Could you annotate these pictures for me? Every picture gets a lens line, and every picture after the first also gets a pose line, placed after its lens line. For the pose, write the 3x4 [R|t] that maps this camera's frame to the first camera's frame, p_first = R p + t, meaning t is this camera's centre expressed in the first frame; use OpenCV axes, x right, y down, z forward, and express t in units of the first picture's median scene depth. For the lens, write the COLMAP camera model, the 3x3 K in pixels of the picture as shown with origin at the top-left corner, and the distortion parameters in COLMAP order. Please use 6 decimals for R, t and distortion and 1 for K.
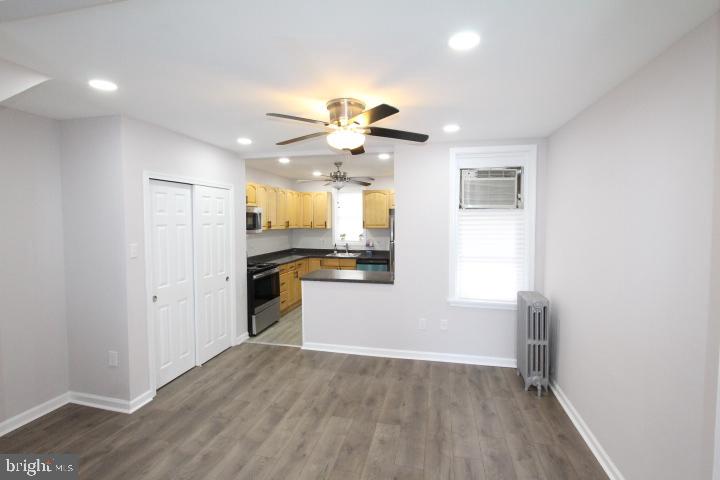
lens RADIAL K [[331.8, 0, 364.1], [0, 331.8, 232.1], [0, 0, 1]] dist [-0.021134, 0.001928]
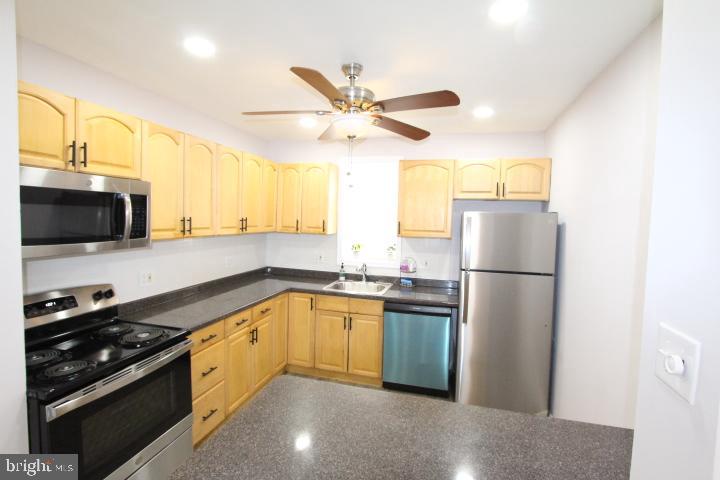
lens RADIAL K [[331.8, 0, 364.1], [0, 331.8, 232.1], [0, 0, 1]] dist [-0.021134, 0.001928]
pose [[0.999044, 0.028392, -0.033251, -0.068529], [-0.028196, 0.999582, 0.006346, -0.035239], [0.033417, -0.005402, 0.999427, 0.909268]]
